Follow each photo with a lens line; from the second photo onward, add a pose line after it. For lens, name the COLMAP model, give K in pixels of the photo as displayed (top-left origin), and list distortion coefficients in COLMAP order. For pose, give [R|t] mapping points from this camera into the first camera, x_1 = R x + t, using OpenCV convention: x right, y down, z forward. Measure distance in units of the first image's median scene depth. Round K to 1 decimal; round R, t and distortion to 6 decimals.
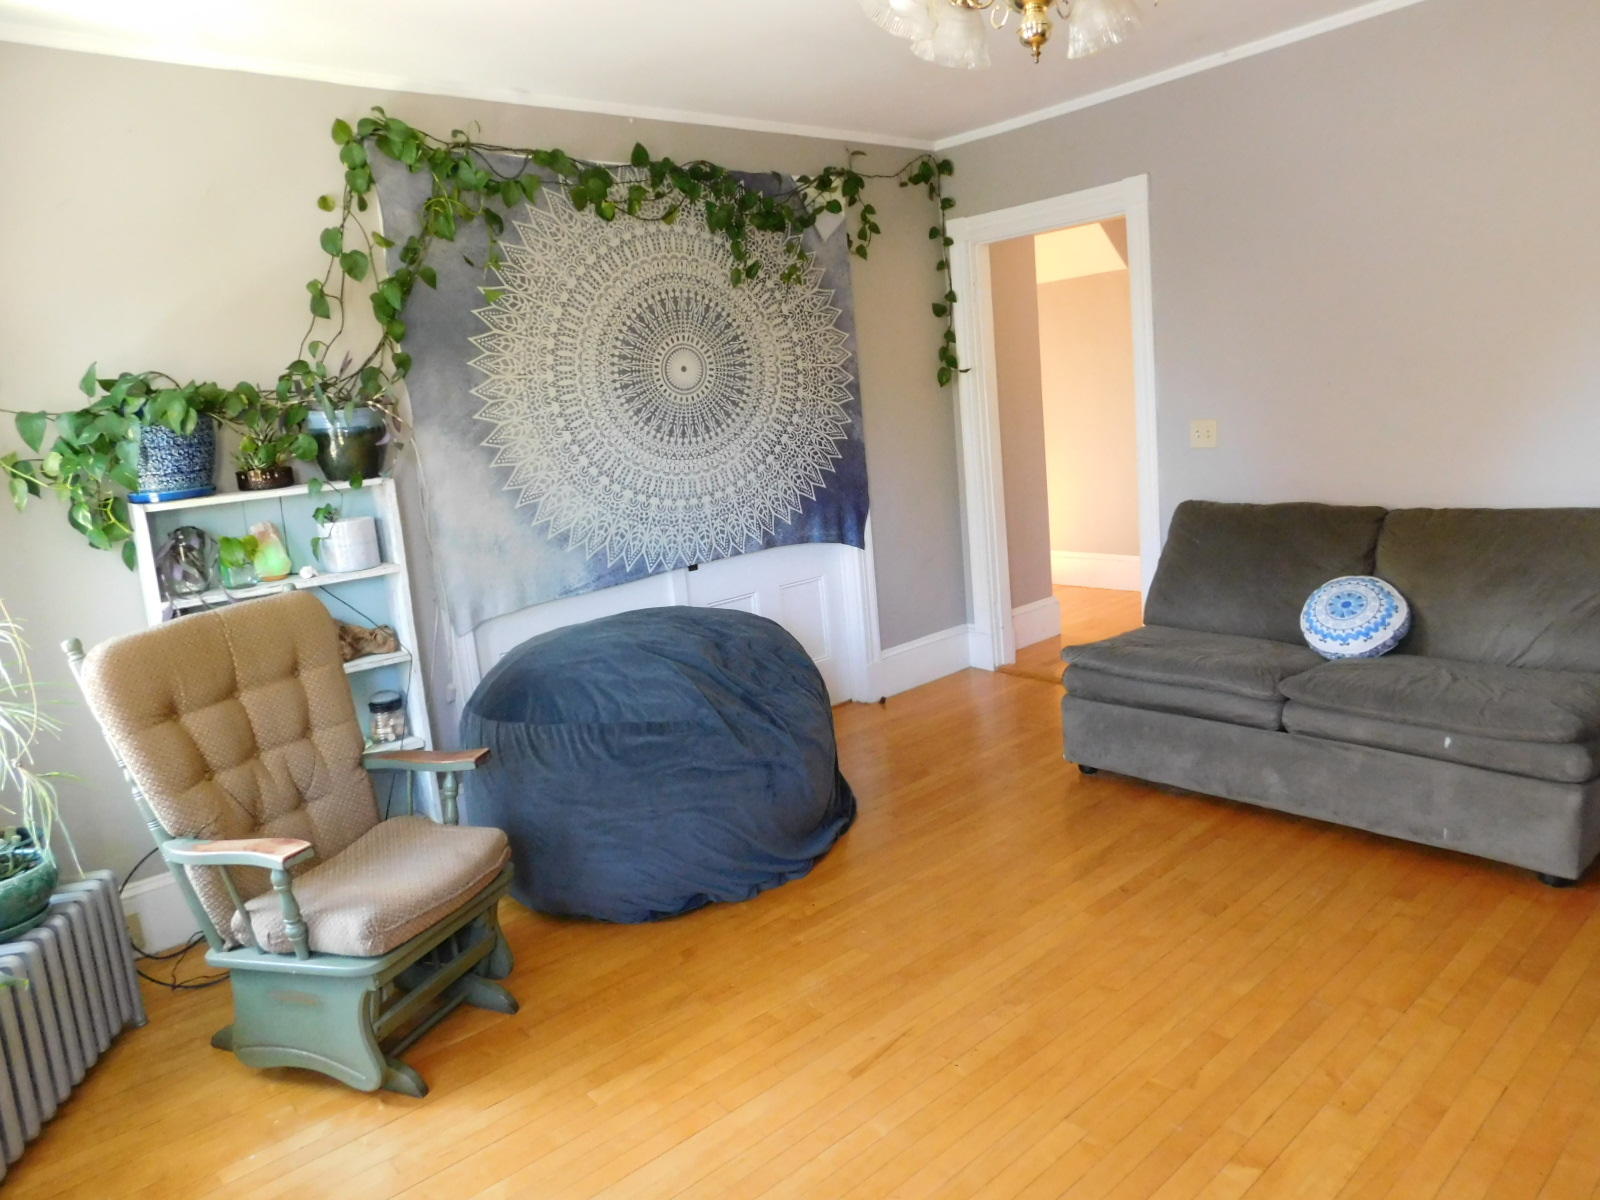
lens RADIAL K [[1056.9, 0, 793.3], [0, 1056.9, 602.4], [0, 0, 1]] dist [-0.066579, 0.050238]
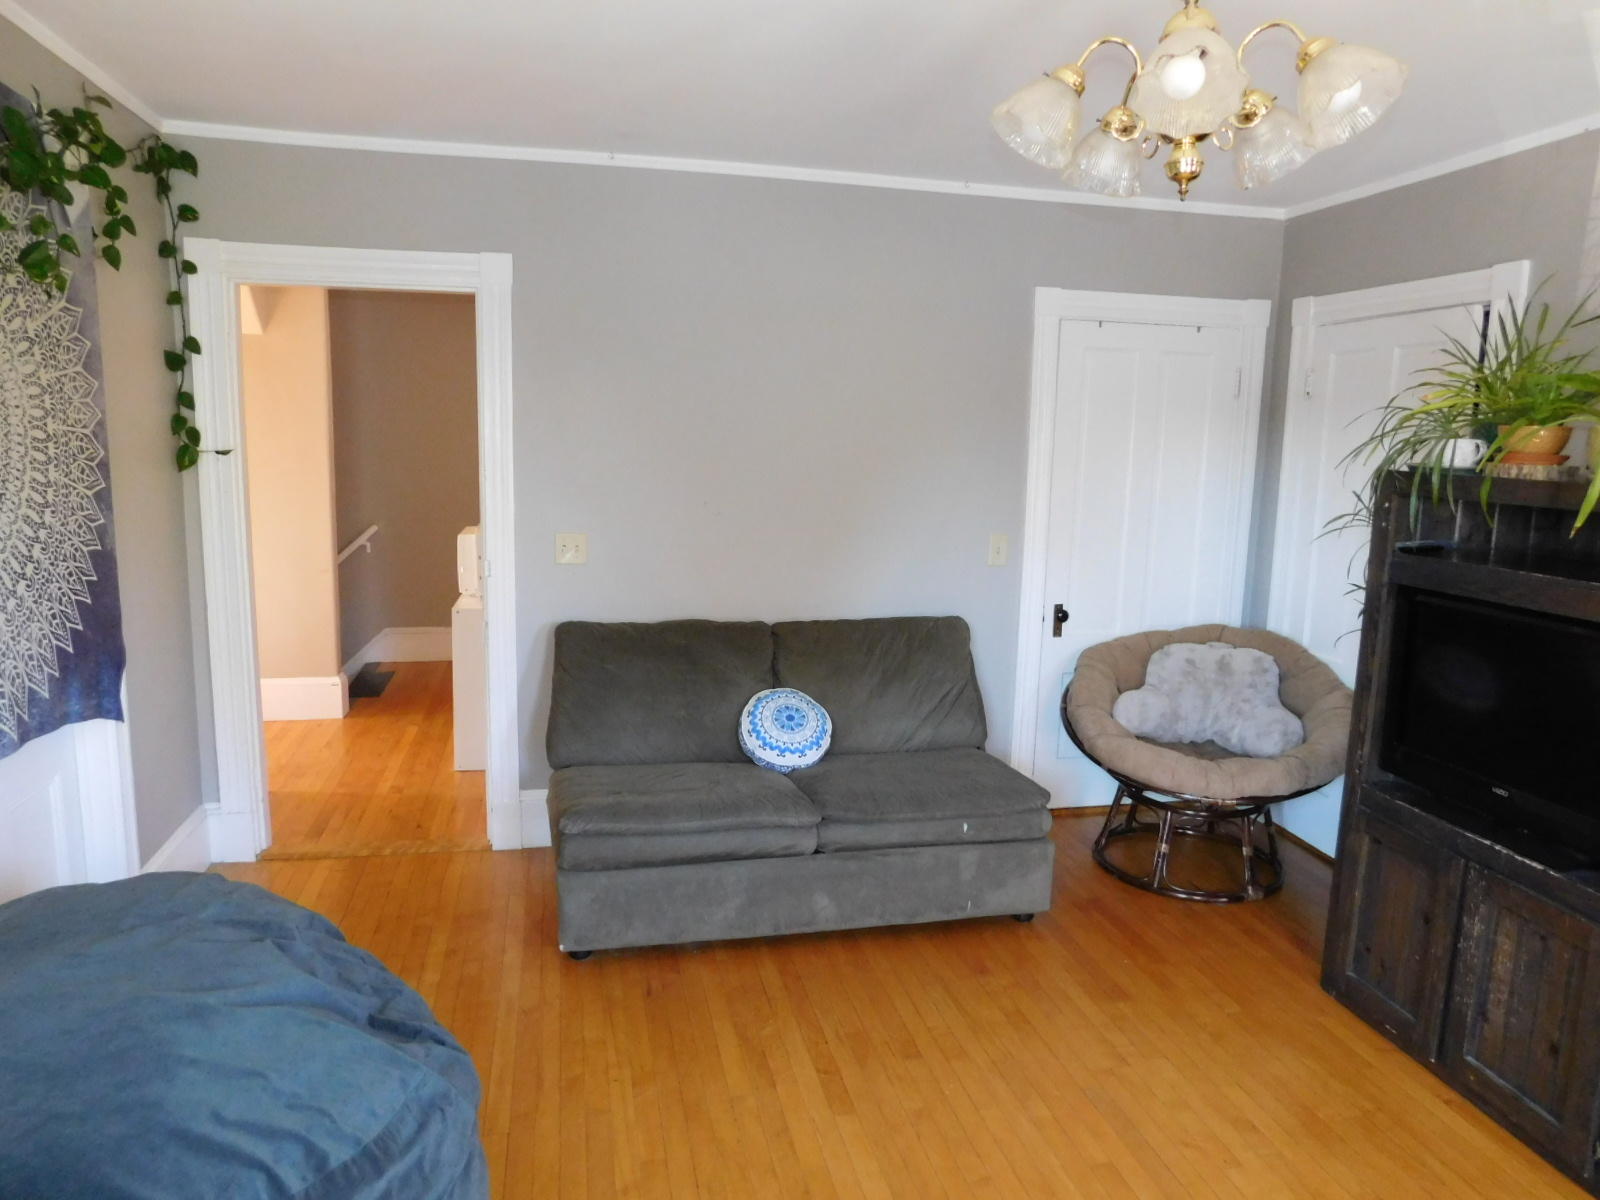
lens RADIAL K [[1056.9, 0, 809.1], [0, 1056.9, 599.3], [0, 0, 1]] dist [-0.066579, 0.050238]
pose [[0.464333, -0.034887, 0.884973, -0.329468], [0.103435, 0.994522, -0.015065, -0.081475], [-0.879600, 0.098533, 0.465398, 0.390984]]
